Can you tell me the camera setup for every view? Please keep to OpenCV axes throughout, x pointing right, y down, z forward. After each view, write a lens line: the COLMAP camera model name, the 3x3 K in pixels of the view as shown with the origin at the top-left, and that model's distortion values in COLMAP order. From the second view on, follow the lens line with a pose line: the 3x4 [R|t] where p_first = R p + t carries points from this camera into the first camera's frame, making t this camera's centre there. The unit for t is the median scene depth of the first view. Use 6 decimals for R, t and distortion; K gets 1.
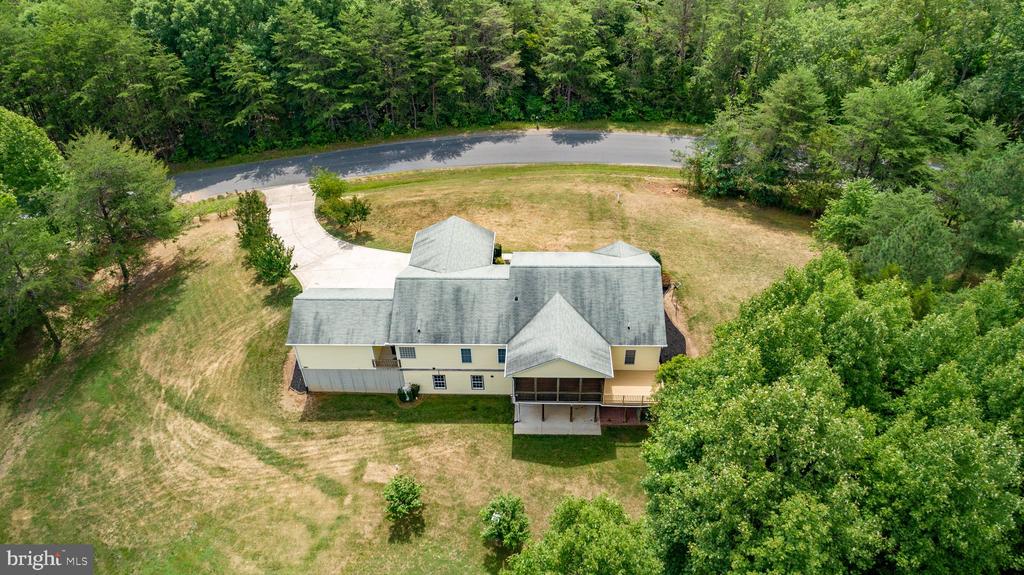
lens RADIAL K [[690.1, 0, 509.9], [0, 690.1, 288.8], [0, 0, 1]] dist [-0.011919, 0.010764]
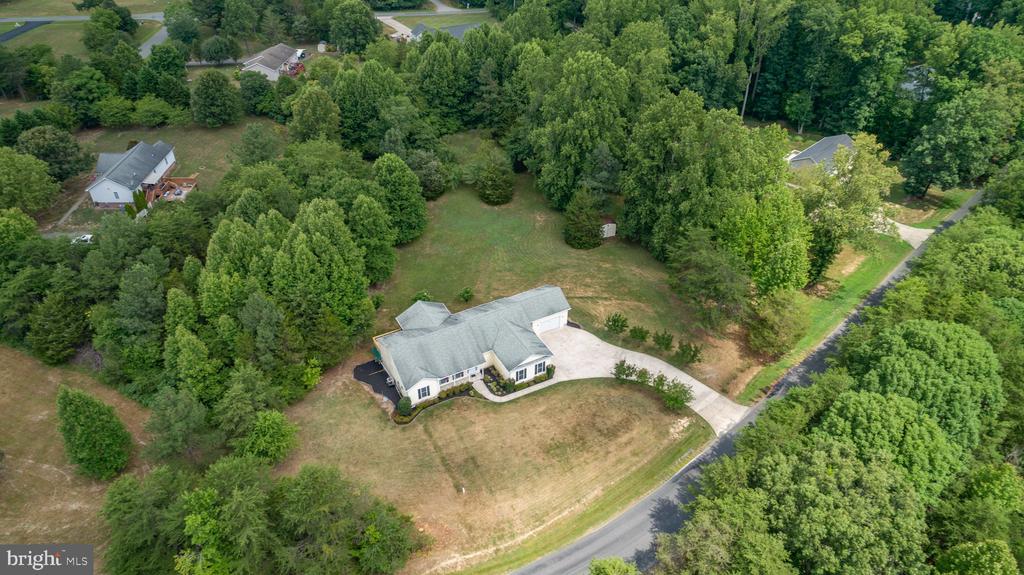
lens RADIAL K [[690.1, 0, 509.8], [0, 690.1, 288.6], [0, 0, 1]] dist [-0.011919, 0.010764]
pose [[-0.863314, 0.320003, -0.390240, 0.510302], [-0.295889, 0.305459, 0.905066, -1.518866], [0.408827, 0.896824, -0.169022, 1.123429]]
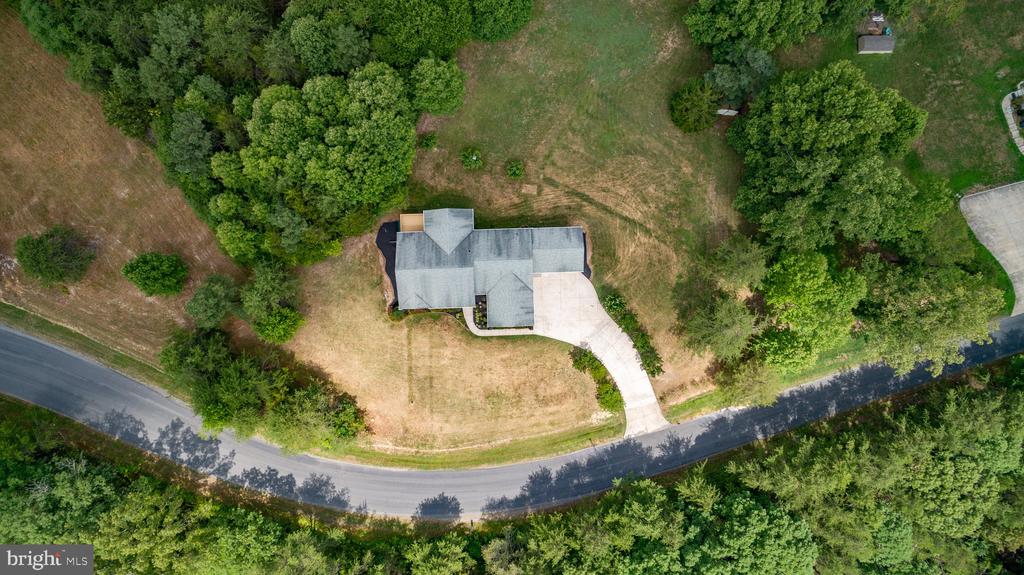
lens RADIAL K [[690.1, 0, 508.9], [0, 690.1, 285.0], [0, 0, 1]] dist [-0.011919, 0.010764]
pose [[-0.997321, 0.069894, 0.021580, -0.120199], [-0.026199, -0.616745, 0.786727, -1.384570], [0.068297, 0.784054, 0.616924, -0.118441]]
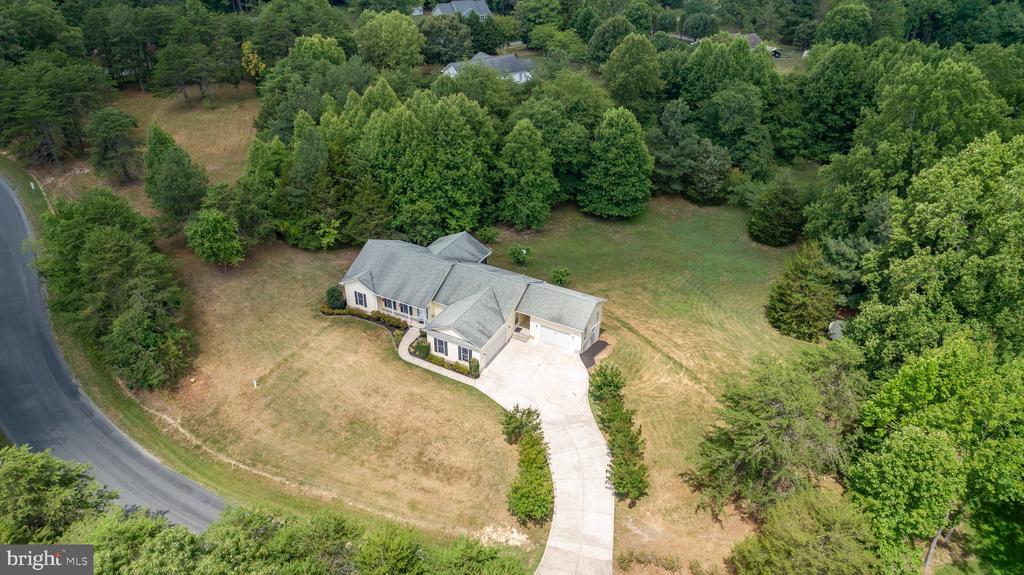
lens RADIAL K [[690.1, 0, 510.6], [0, 690.1, 288.7], [0, 0, 1]] dist [-0.011919, 0.010764]
pose [[-0.902363, -0.220846, 0.370092, -0.584439], [0.273878, 0.369191, 0.888082, -1.121929], [-0.332764, 0.902732, -0.272659, 1.240019]]
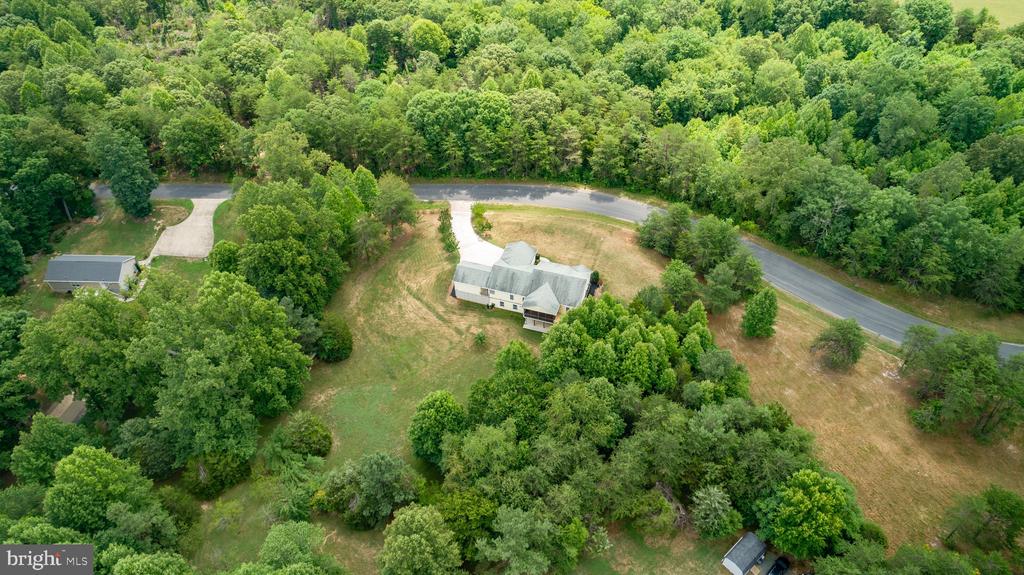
lens RADIAL K [[690.1, 0, 512.1], [0, 690.1, 291.1], [0, 0, 1]] dist [-0.011919, 0.010764]
pose [[0.962313, 0.202488, -0.181529, 0.382549], [-0.177263, 0.973280, 0.145958, -0.292220], [0.206233, -0.108279, 0.972494, -1.497948]]
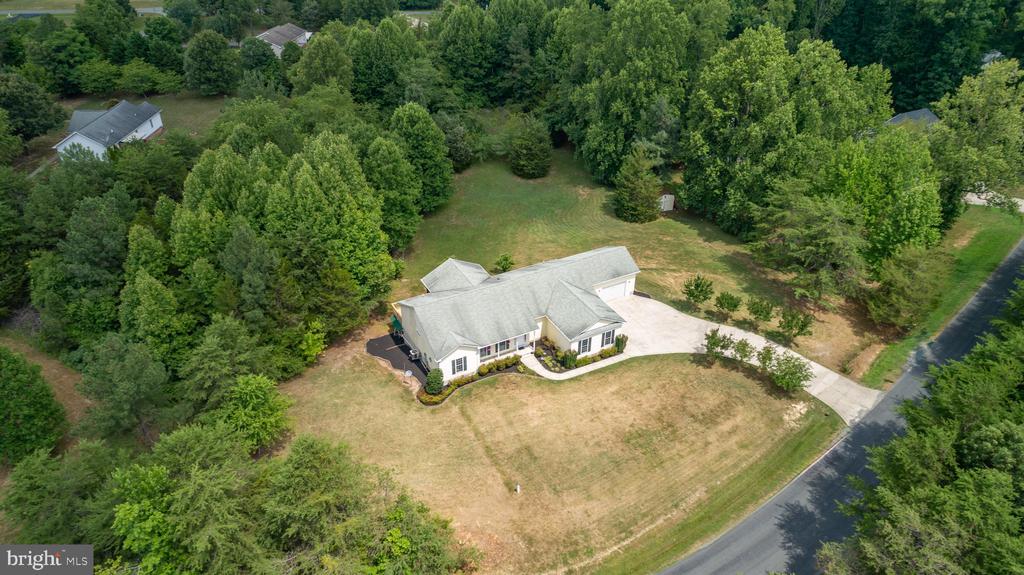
lens RADIAL K [[690.1, 0, 509.9], [0, 690.1, 288.1], [0, 0, 1]] dist [-0.011919, 0.010764]
pose [[-0.867162, 0.287375, -0.406749, 0.514510], [-0.295048, 0.361525, 0.884447, -1.117974], [0.401218, 0.886970, -0.228712, 1.178246]]
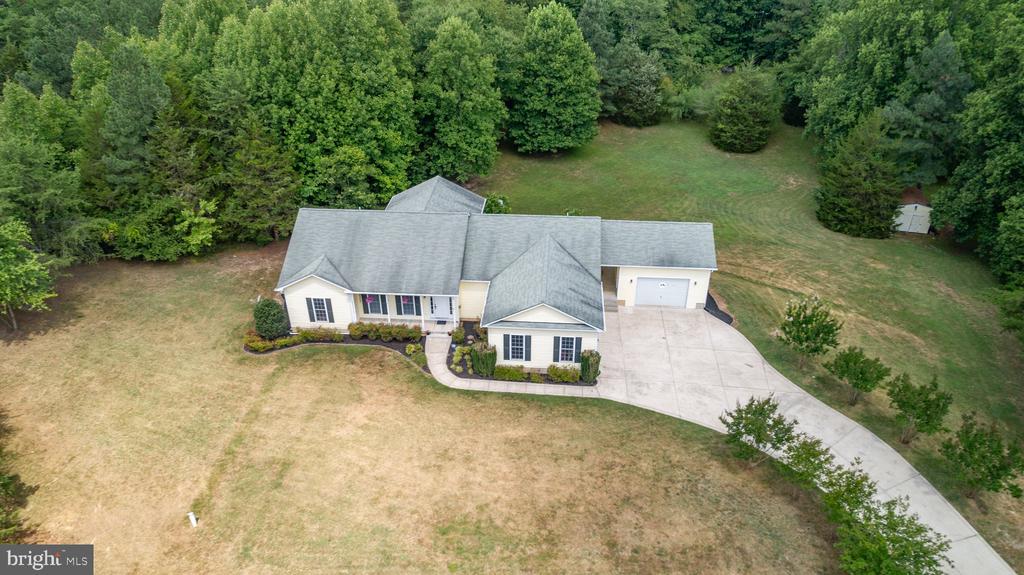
lens RADIAL K [[690.1, 0, 510.6], [0, 690.1, 287.4], [0, 0, 1]] dist [-0.011919, 0.010764]
pose [[-0.998733, 0.004090, 0.050154, -0.084376], [0.048396, 0.351134, 0.935074, -0.712049], [-0.013786, 0.936316, -0.350887, 1.227458]]
